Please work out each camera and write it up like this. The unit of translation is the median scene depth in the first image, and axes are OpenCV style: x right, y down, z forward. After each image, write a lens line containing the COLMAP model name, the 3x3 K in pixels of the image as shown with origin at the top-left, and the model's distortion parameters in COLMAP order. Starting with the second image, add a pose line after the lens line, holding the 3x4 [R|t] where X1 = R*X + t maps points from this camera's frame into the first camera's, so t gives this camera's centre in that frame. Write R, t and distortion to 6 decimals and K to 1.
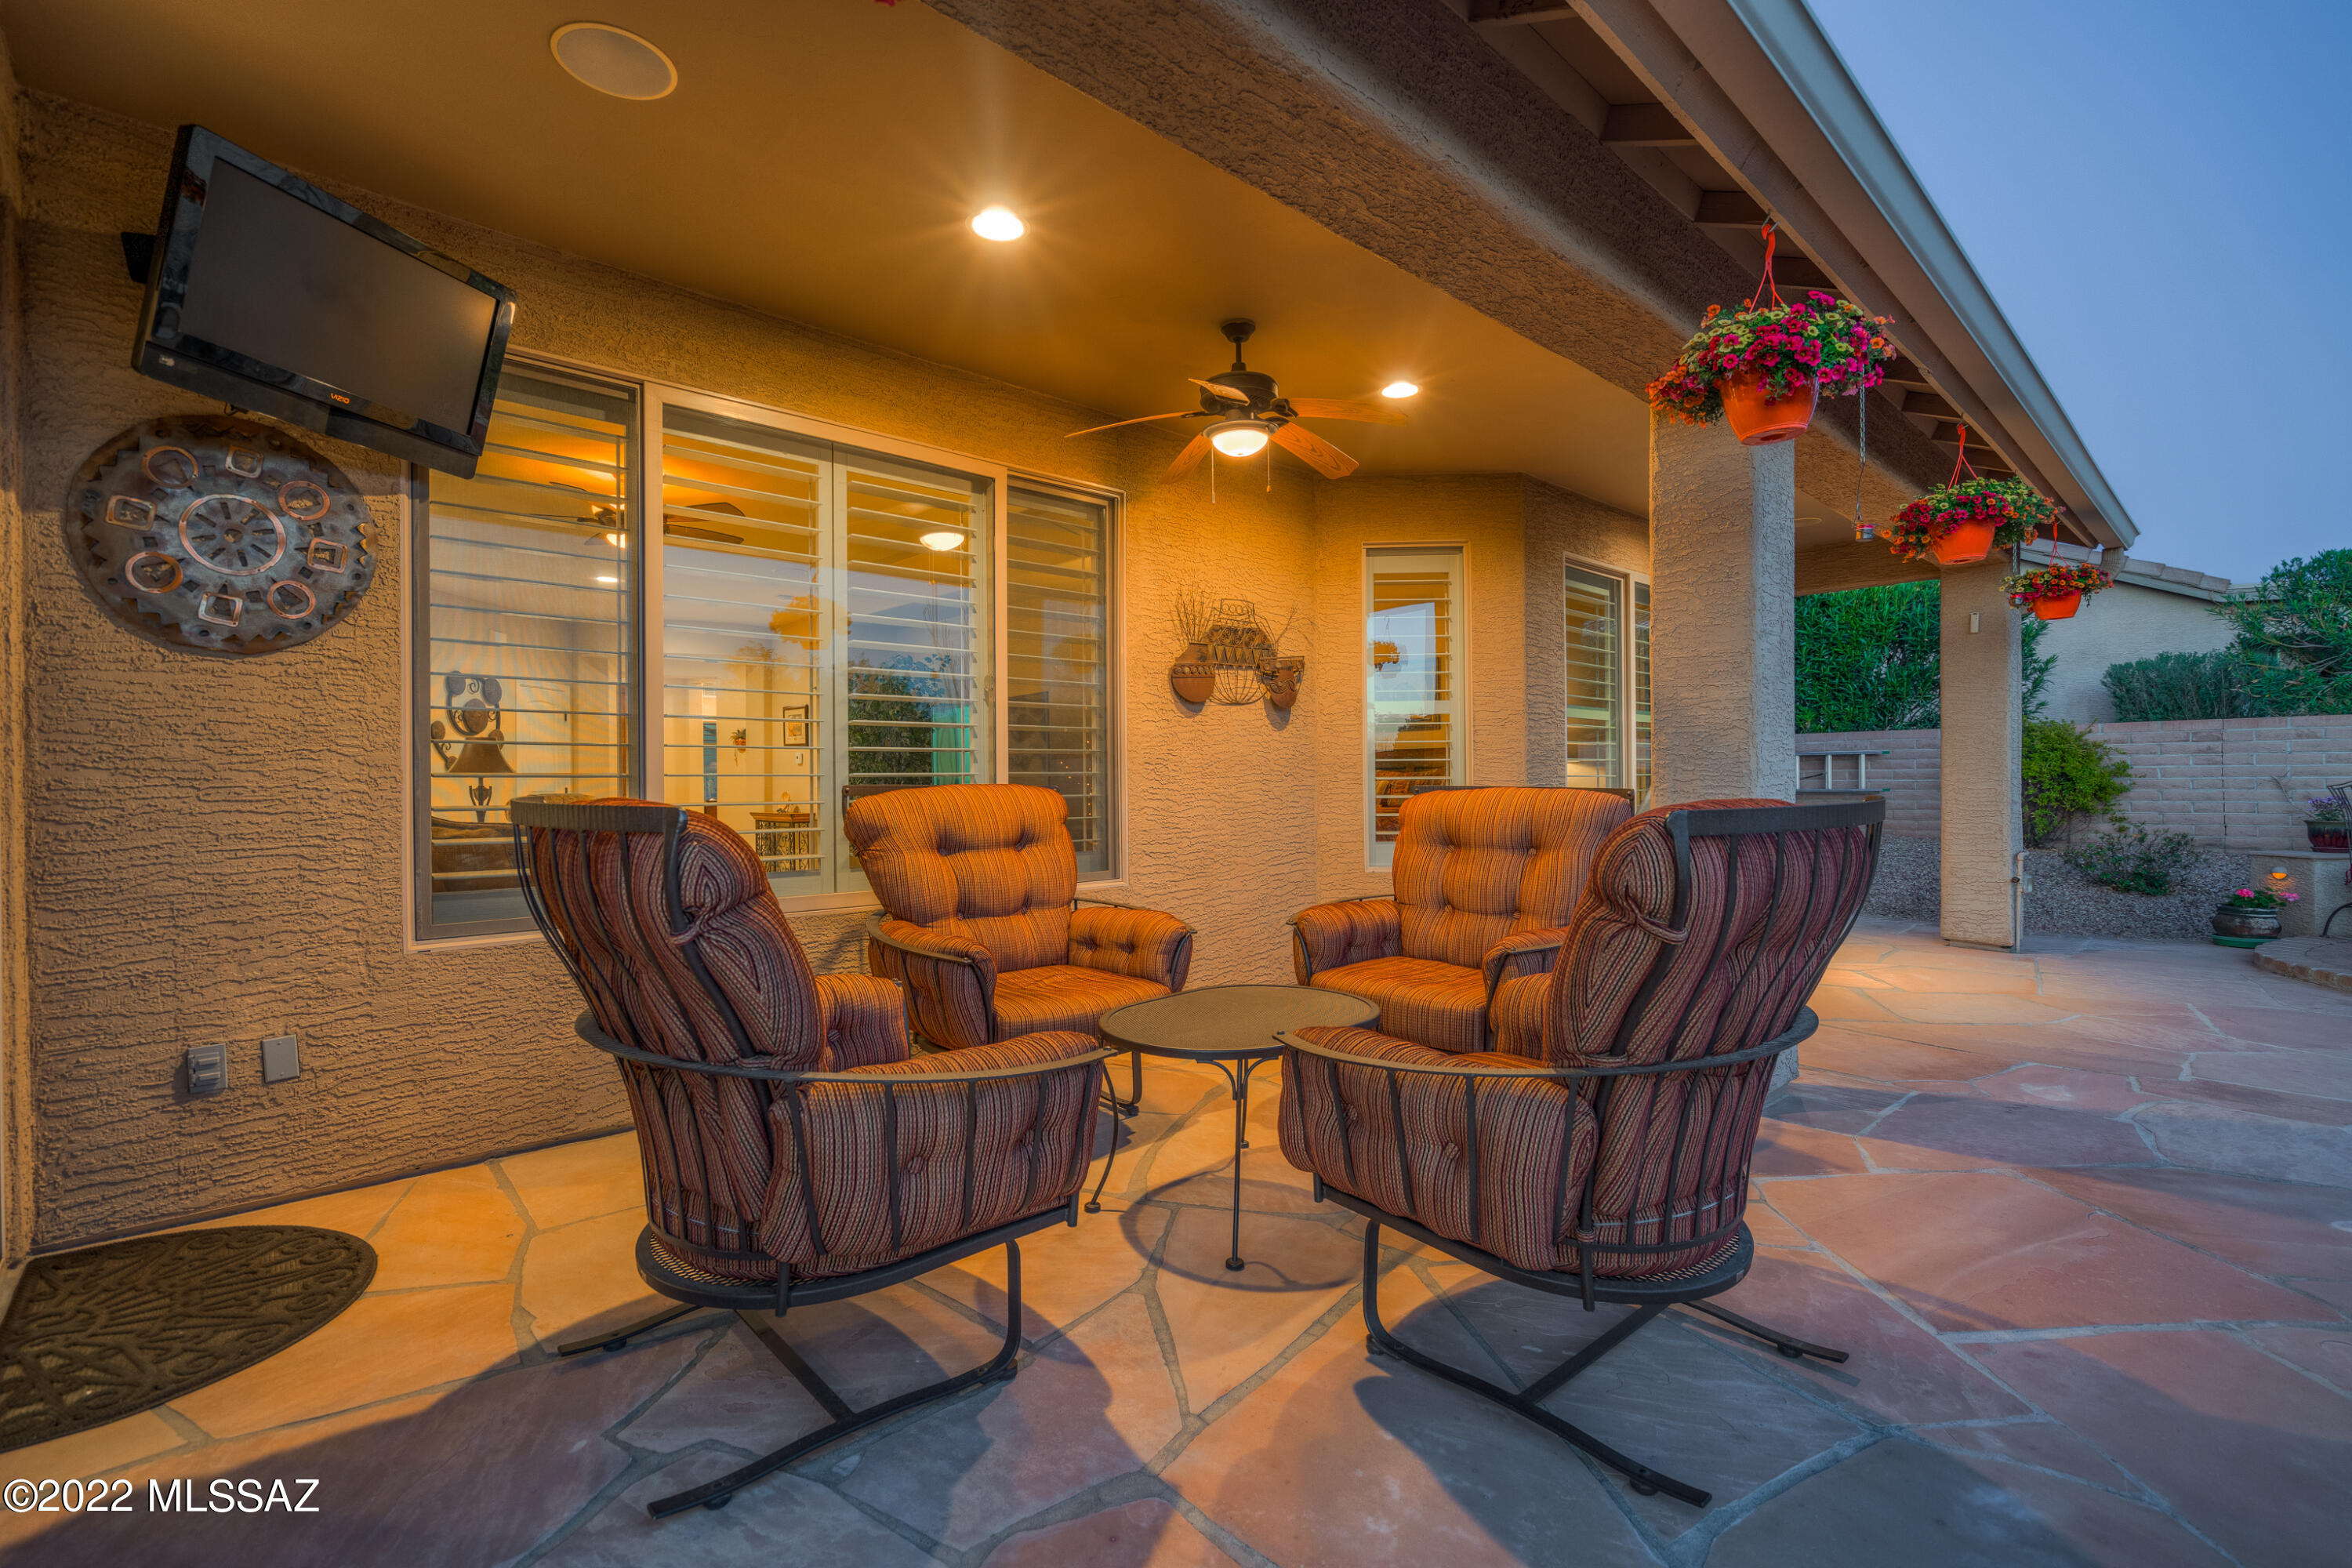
lens RADIAL K [[978.4, 0, 1137.5], [0, 978.4, 784.8], [0, 0, 1]] dist [-0.008487, 0.000242]
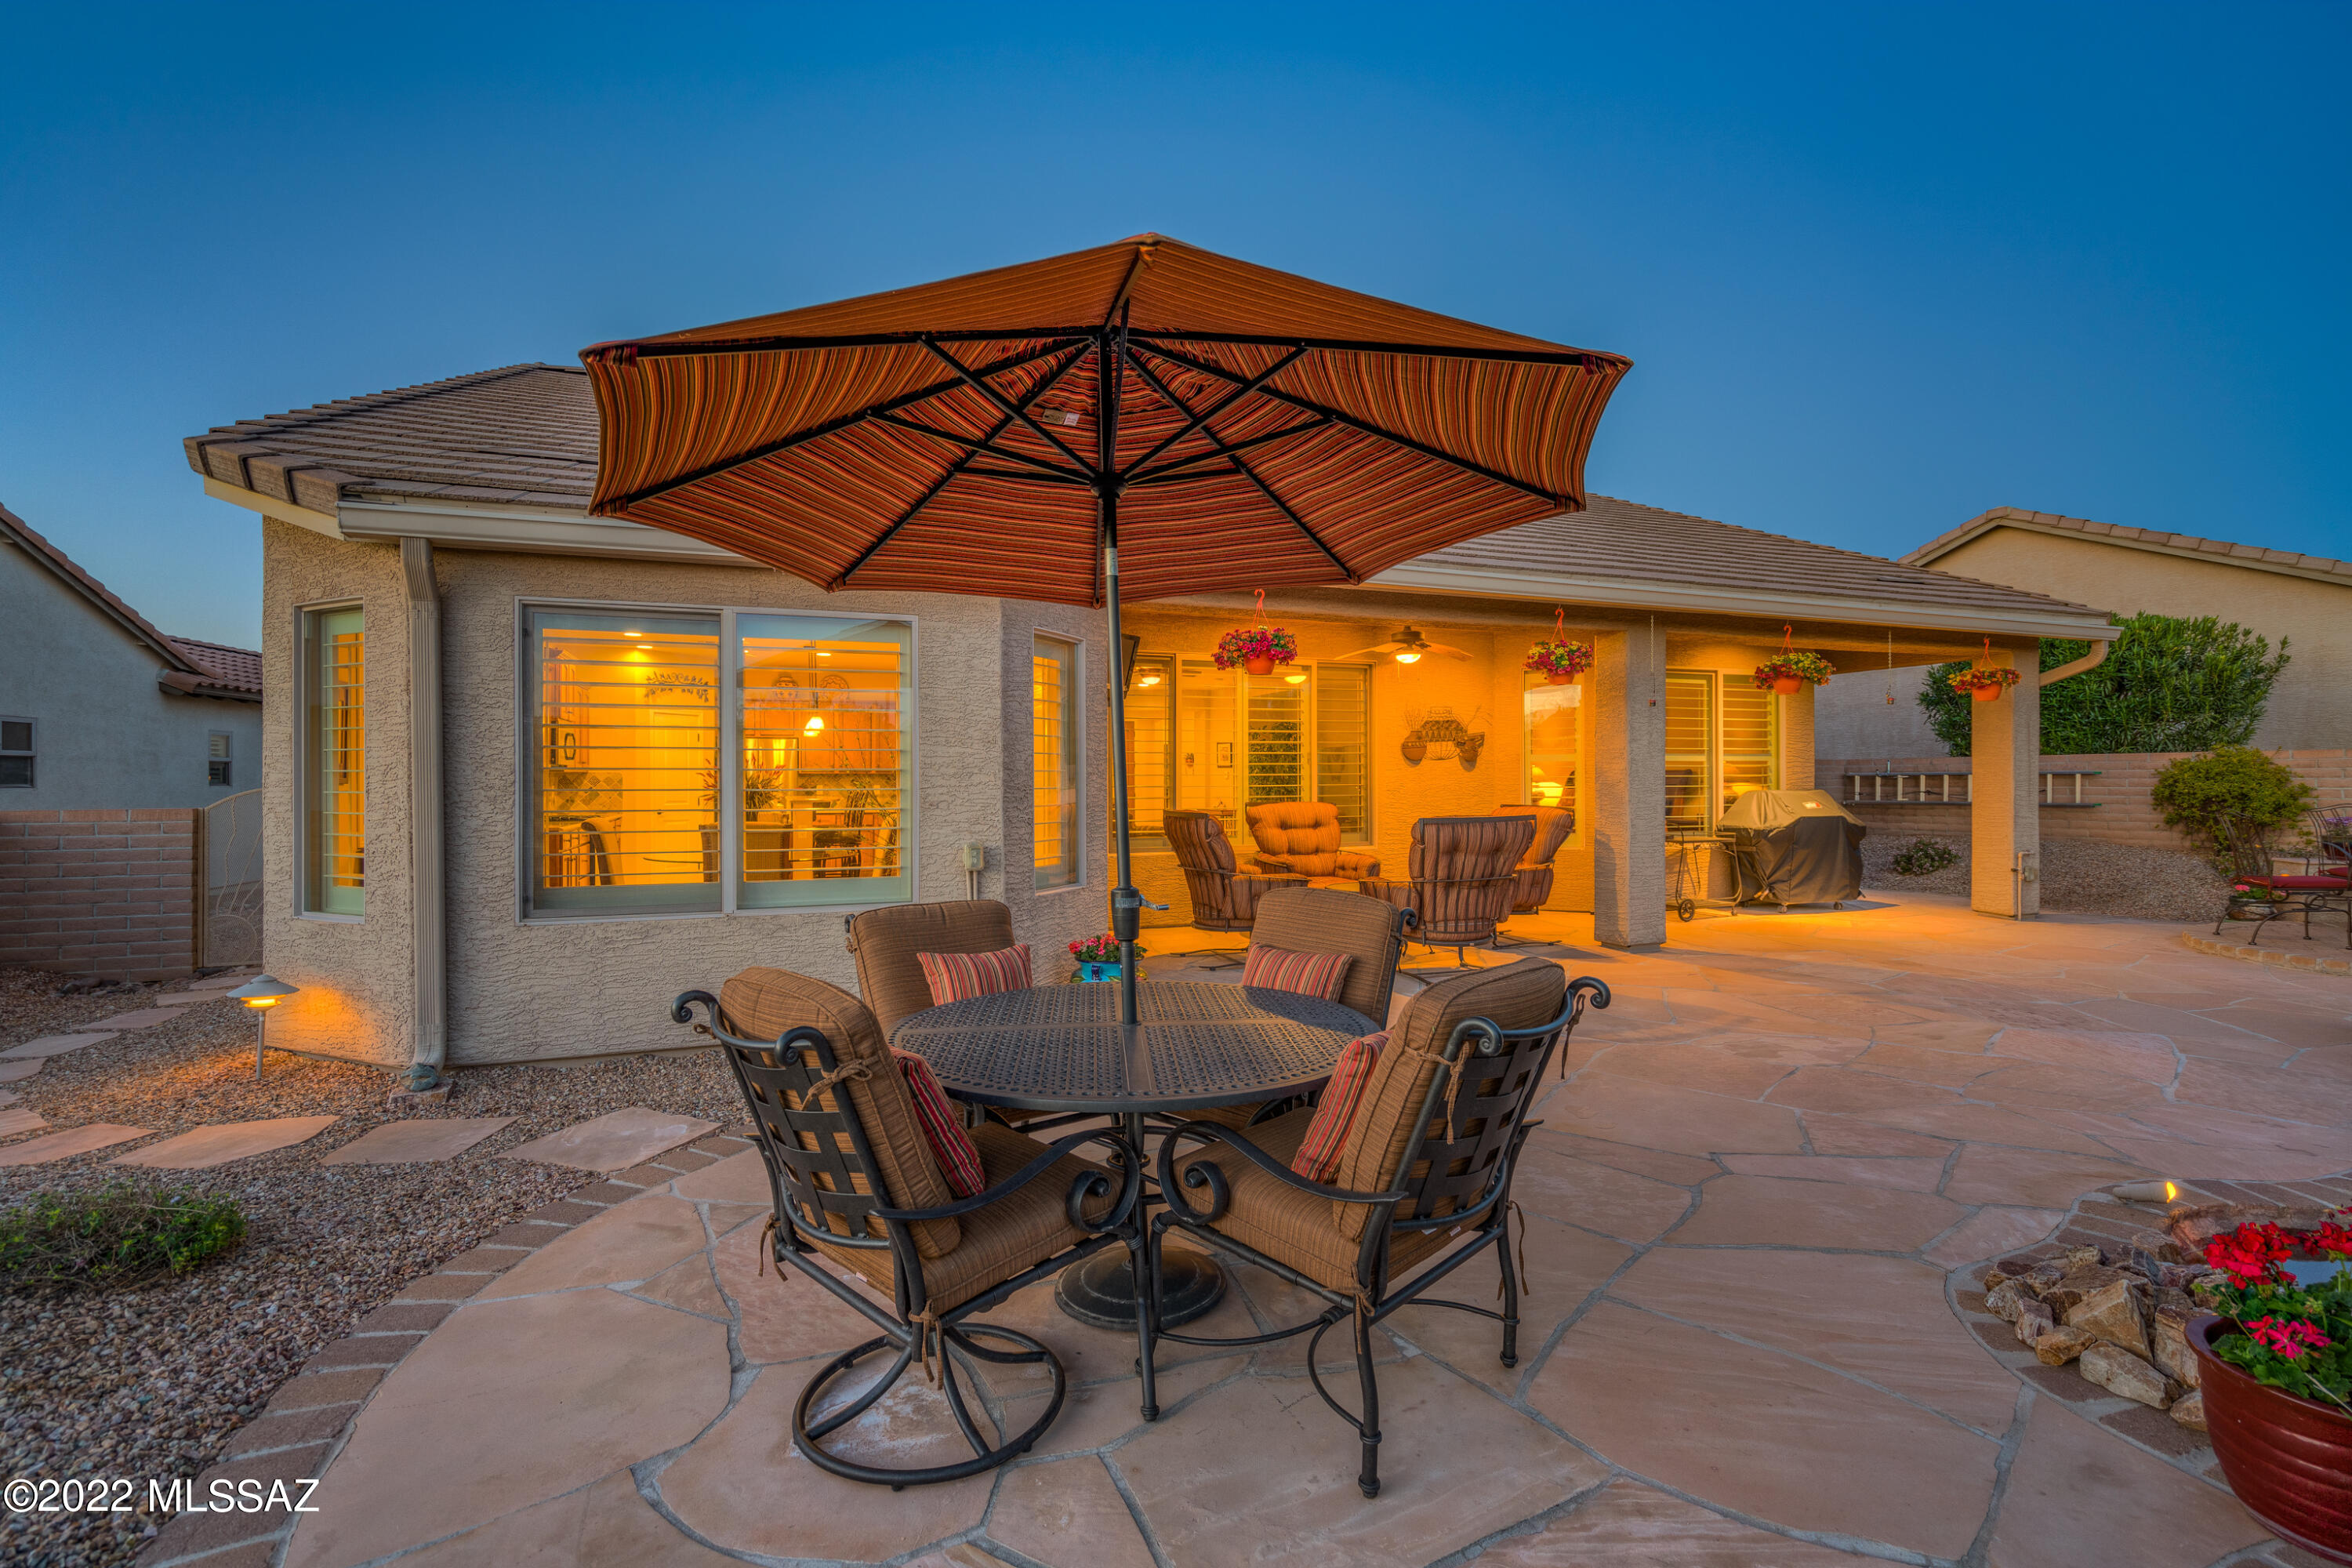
lens RADIAL K [[978.4, 0, 1137.5], [0, 978.4, 784.8], [0, 0, 1]] dist [-0.008487, 0.000242]
pose [[0.912458, 0.005434, -0.409135, 0.399629], [-0.003035, 0.999974, 0.006513, -0.049207], [0.409160, -0.004701, 0.912450, -1.189757]]
